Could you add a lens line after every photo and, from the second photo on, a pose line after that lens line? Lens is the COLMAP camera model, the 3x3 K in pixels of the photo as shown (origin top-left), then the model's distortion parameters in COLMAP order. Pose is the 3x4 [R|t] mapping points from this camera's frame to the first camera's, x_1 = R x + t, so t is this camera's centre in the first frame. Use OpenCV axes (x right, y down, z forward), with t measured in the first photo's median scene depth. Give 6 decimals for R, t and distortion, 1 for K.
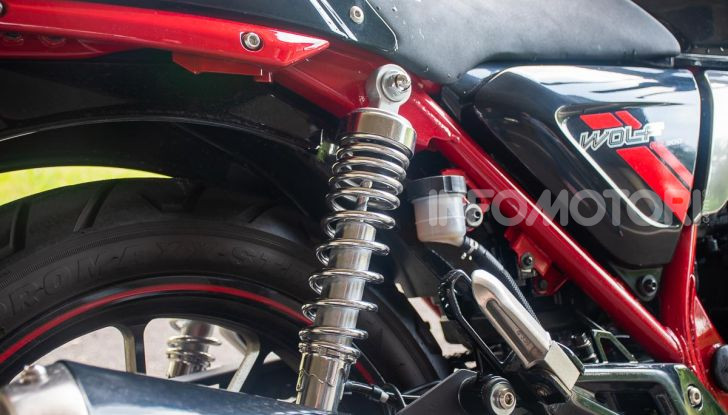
lens RADIAL K [[1075.4, 0, 363.8], [0, 1075.4, 206.9], [0, 0, 1]] dist [0.156091, 0.000000]
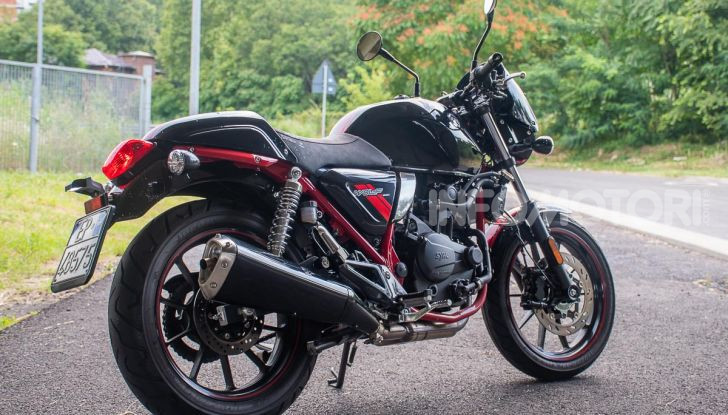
lens RADIAL K [[1075.4, 0, 363.7], [0, 1075.4, 207.4], [0, 0, 1]] dist [0.156091, 0.000000]
pose [[0.990912, 0.030997, 0.130895, -0.188529], [-0.021009, 0.996809, -0.077009, 0.233419], [-0.132865, 0.073559, 0.988401, -2.204843]]
